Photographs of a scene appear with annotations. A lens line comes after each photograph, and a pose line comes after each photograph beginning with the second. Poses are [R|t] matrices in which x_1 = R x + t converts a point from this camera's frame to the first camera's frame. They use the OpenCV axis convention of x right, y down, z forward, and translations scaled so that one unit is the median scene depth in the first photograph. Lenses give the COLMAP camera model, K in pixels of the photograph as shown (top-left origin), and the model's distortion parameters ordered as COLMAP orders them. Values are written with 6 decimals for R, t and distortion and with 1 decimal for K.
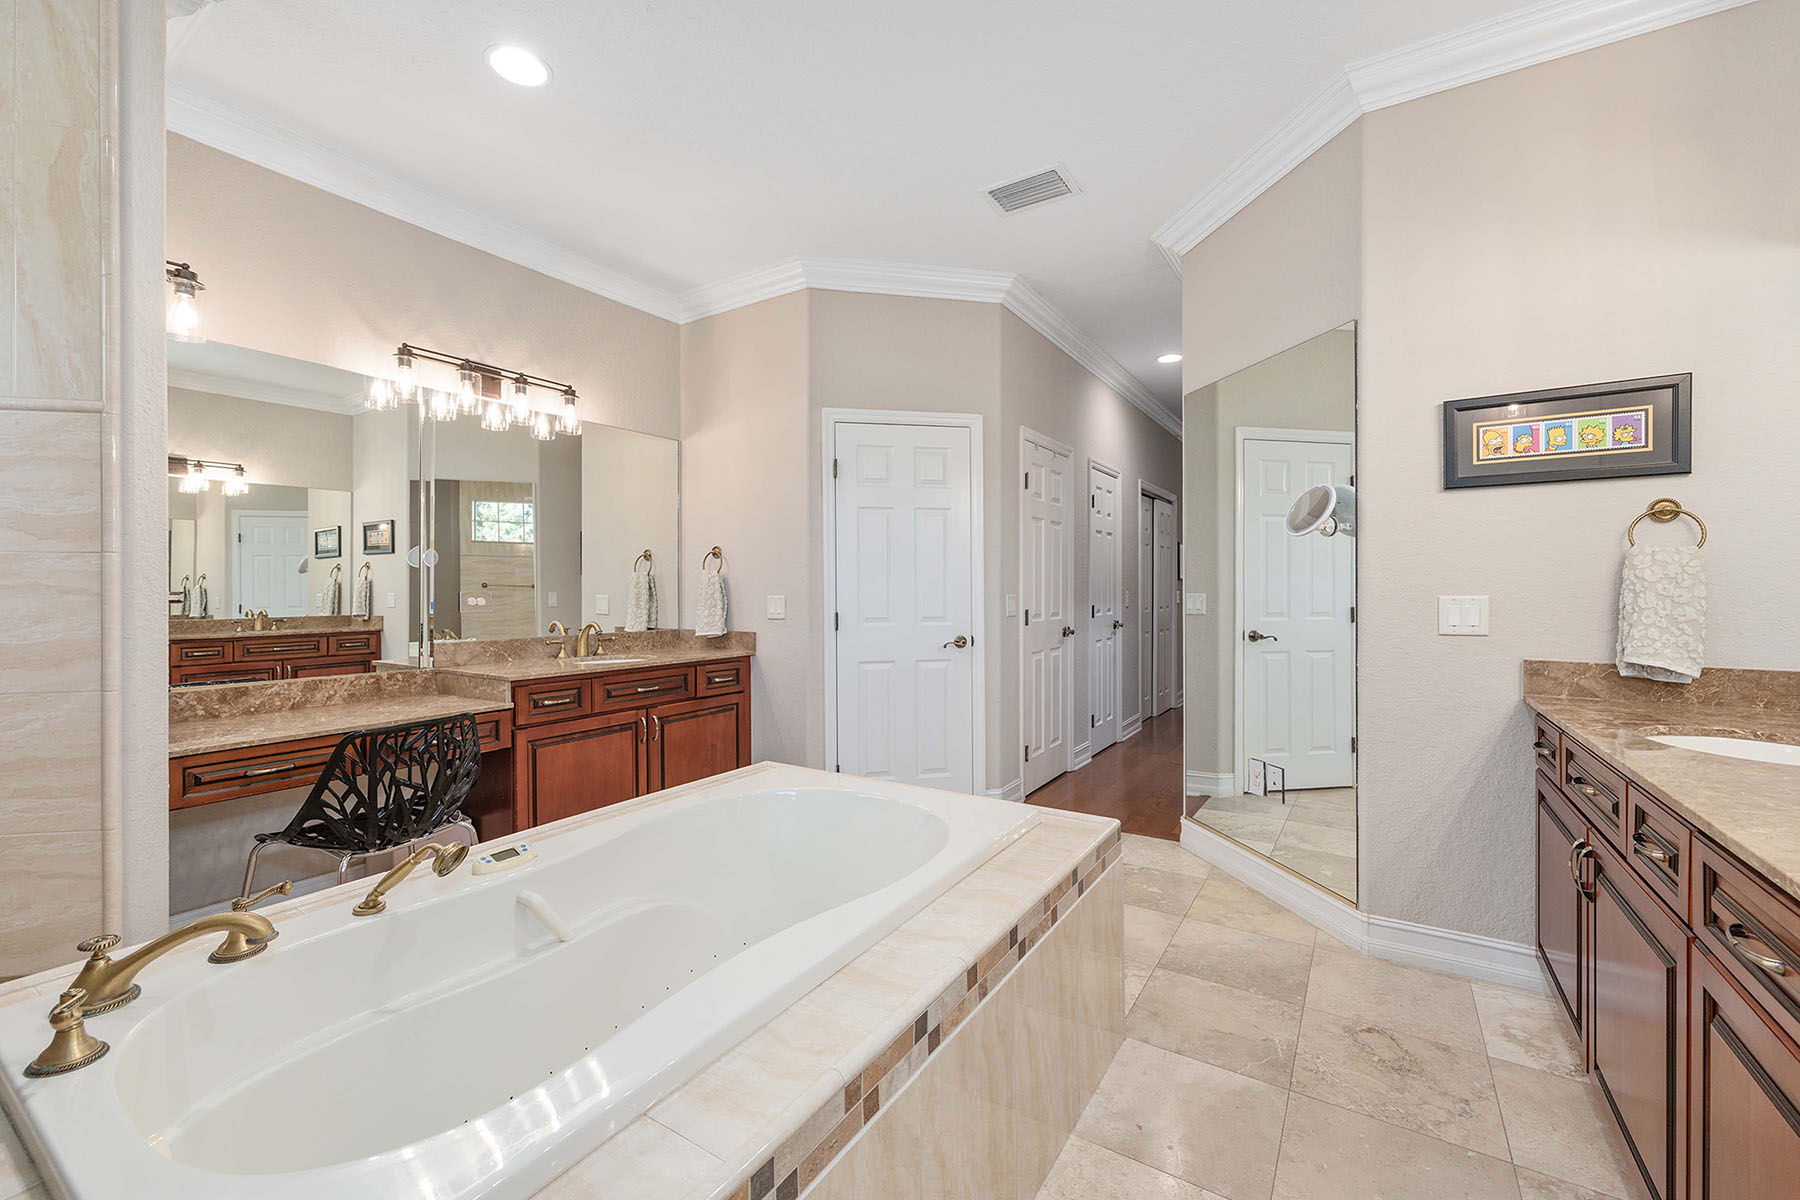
lens RADIAL K [[729.7, 0, 902.2], [0, 729.7, 596.9], [0, 0, 1]] dist [-0.002401, 0.001388]
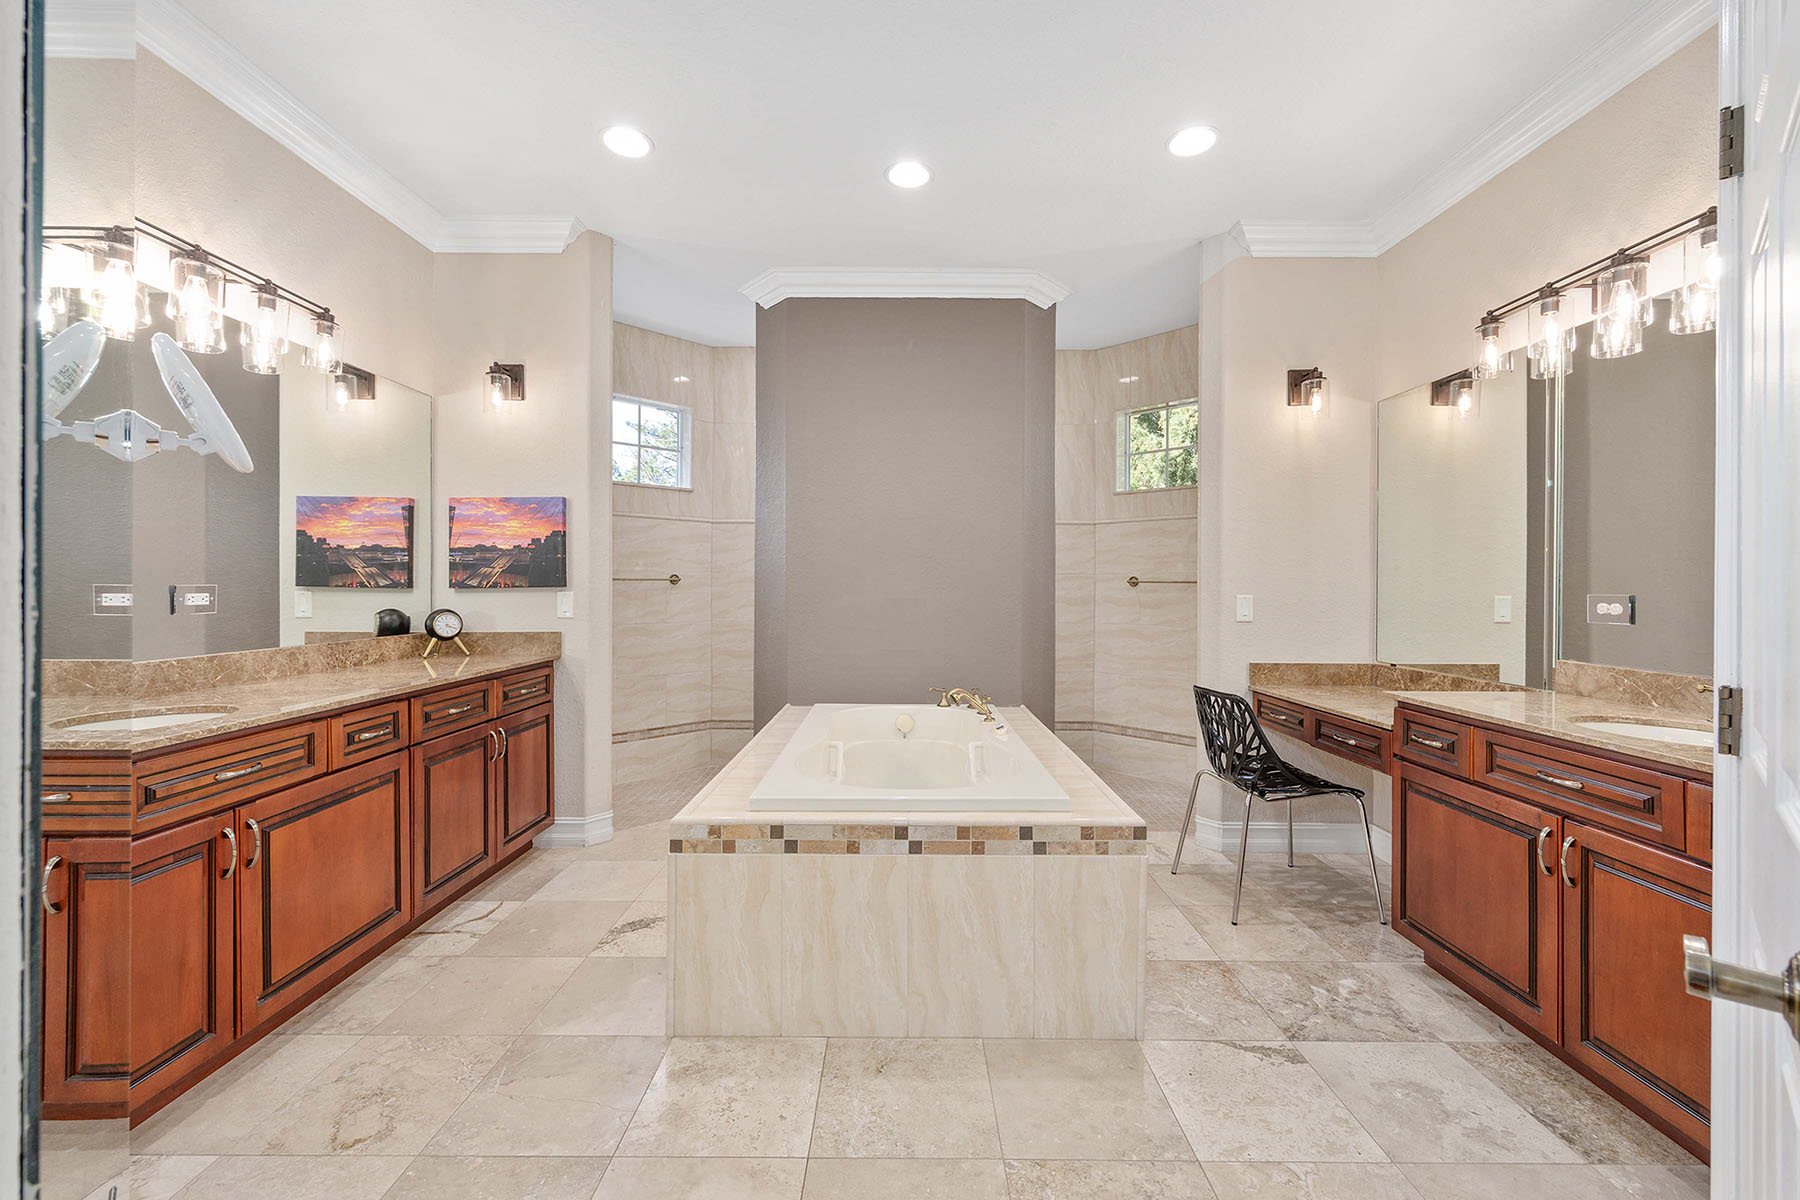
lens RADIAL K [[729.7, 0, 895.6], [0, 729.7, 588.8], [0, 0, 1]] dist [-0.002401, 0.001388]
pose [[-0.837612, -0.003076, -0.546256, 0.505087], [-0.009297, 0.999920, 0.008624, -0.017892], [0.546186, 0.012302, -0.837574, 1.716099]]
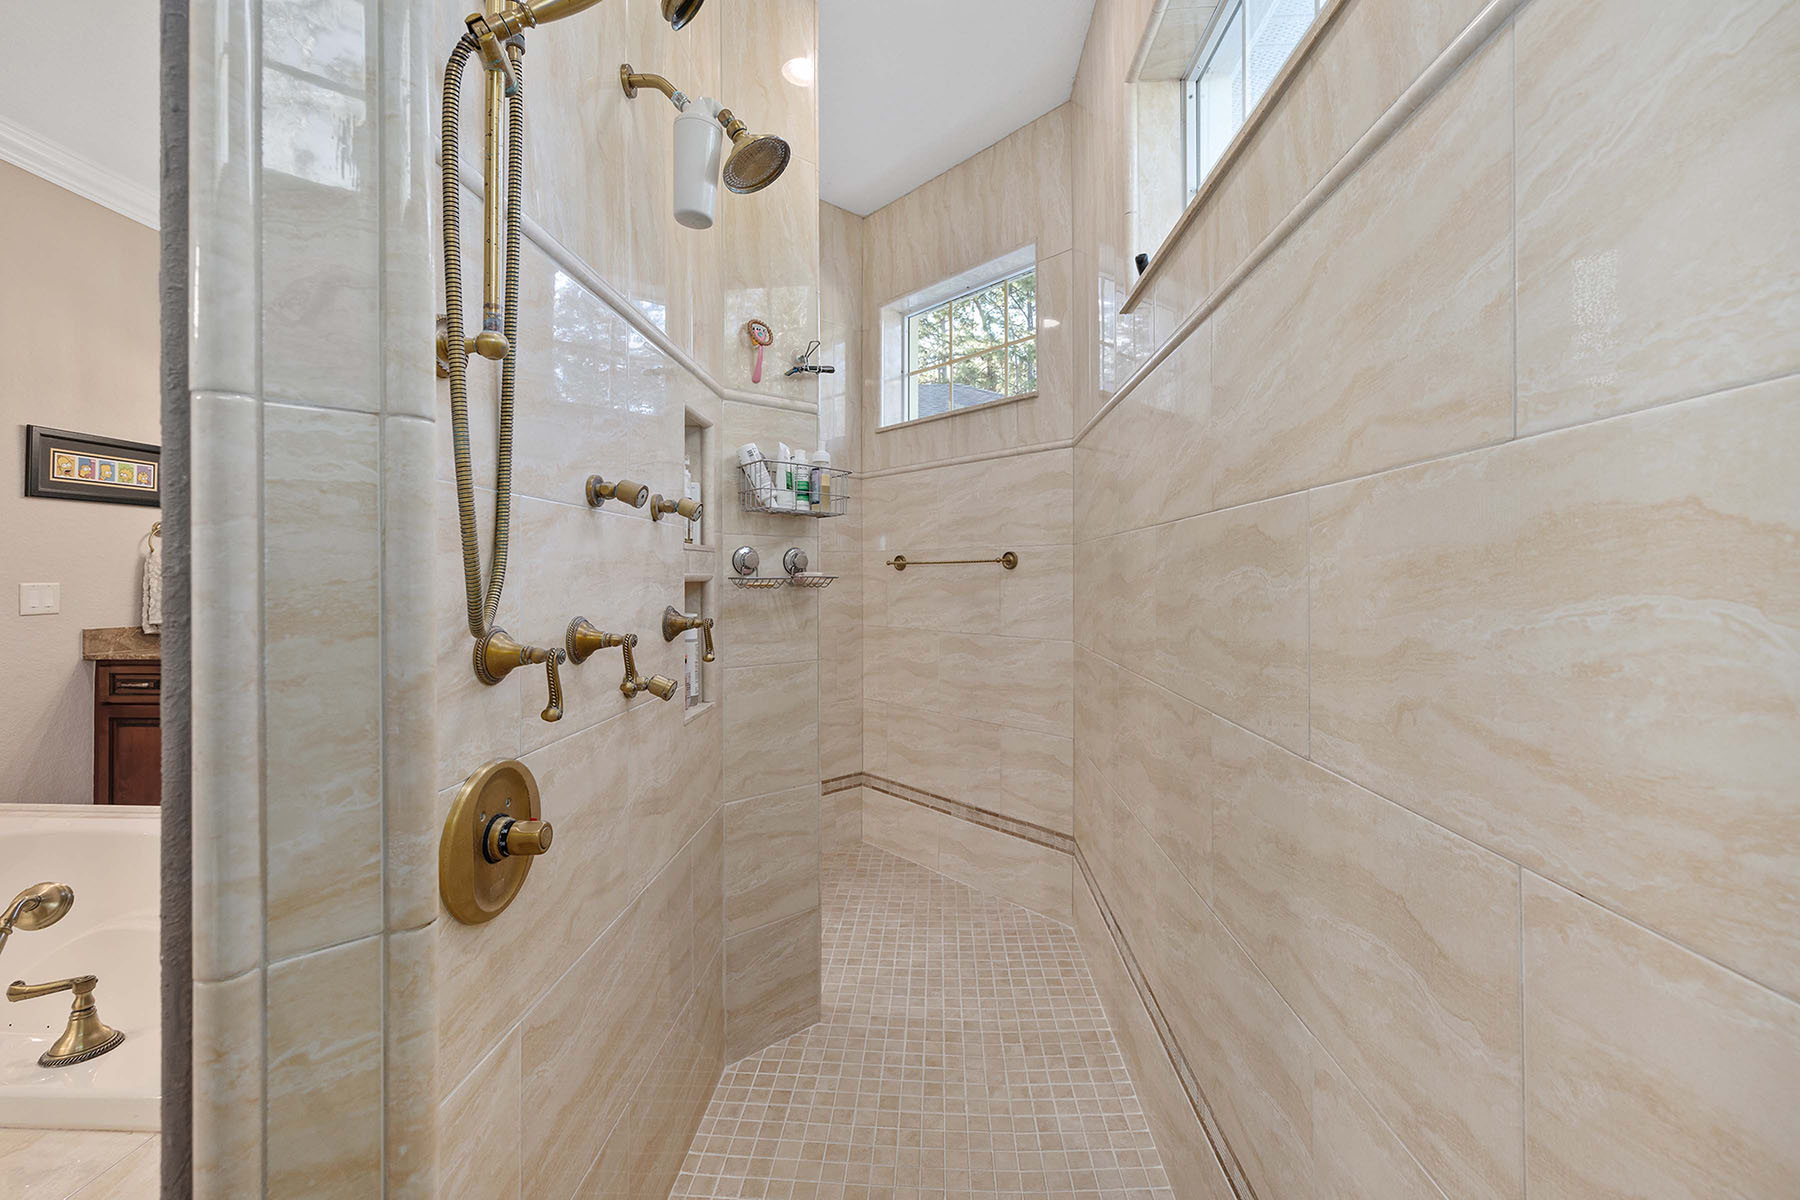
lens RADIAL K [[729.7, 0, 904.3], [0, 729.7, 564.6], [0, 0, 1]] dist [-0.002401, 0.001388]
pose [[-0.508182, 0.008164, 0.861211, -1.058742], [0.011681, 0.999928, -0.002587, -0.013043], [-0.861170, 0.008745, -0.508241, 0.355743]]
